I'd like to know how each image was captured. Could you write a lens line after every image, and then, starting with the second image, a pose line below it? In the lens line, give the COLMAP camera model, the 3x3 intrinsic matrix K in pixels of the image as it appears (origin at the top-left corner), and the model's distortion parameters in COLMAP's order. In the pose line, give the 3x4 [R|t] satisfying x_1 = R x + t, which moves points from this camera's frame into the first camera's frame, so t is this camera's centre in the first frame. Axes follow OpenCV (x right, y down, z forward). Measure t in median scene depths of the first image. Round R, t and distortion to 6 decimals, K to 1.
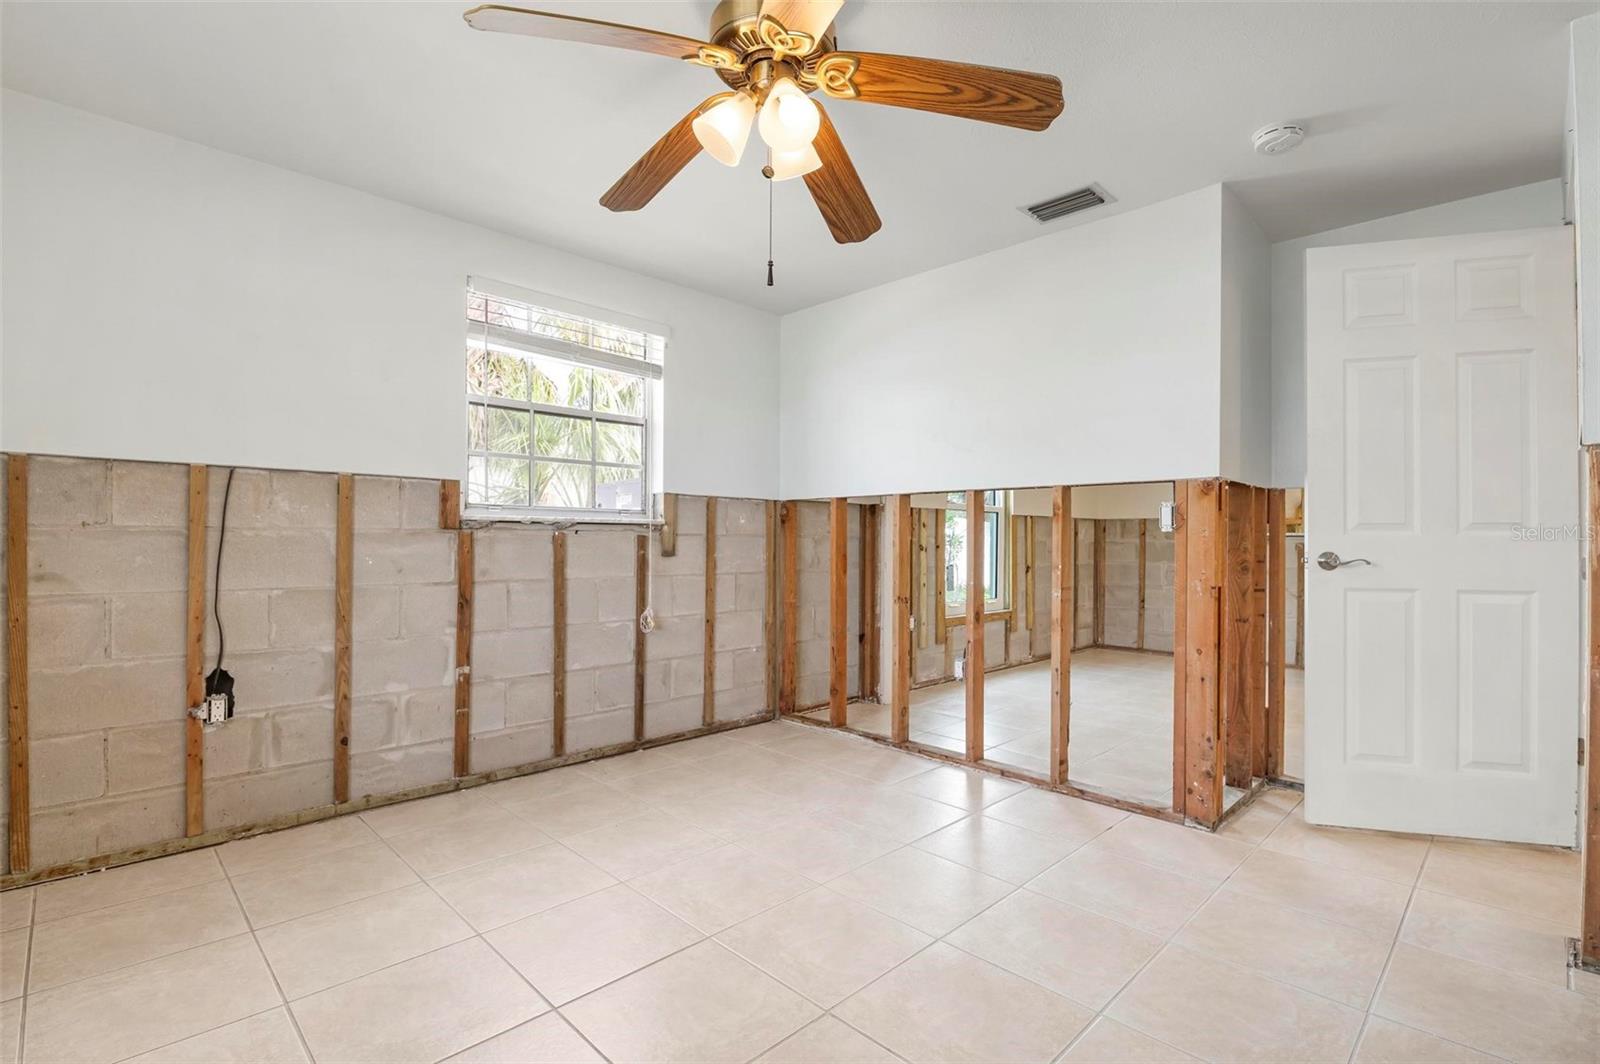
lens RADIAL K [[773.0, 0, 811.3], [0, 773.0, 544.9], [0, 0, 1]] dist [0.009078, -0.006638]
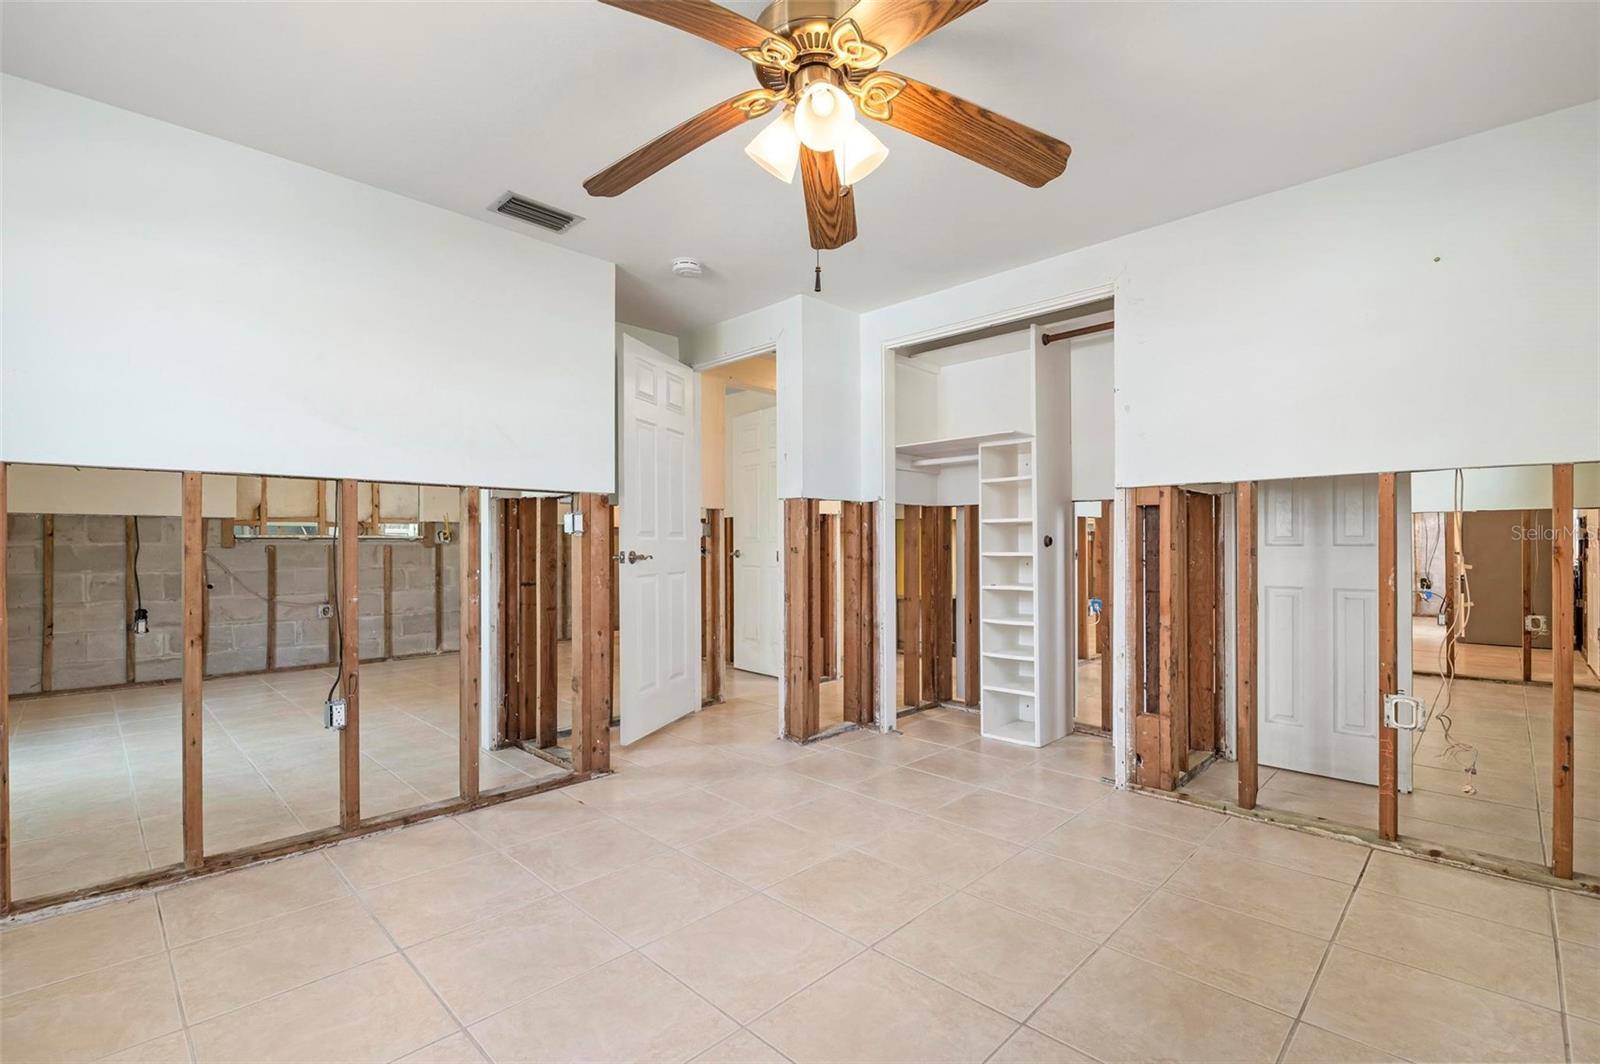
lens RADIAL K [[711.7, 0, 824.8], [0, 711.7, 545.0], [0, 0, 1]] dist [-0.006150, -0.003907]
pose [[-0.031721, -0.010094, 0.999446, -0.344874], [0.009234, 0.999903, 0.010392, -0.006490], [-0.999454, 0.009558, -0.031625, 0.362118]]
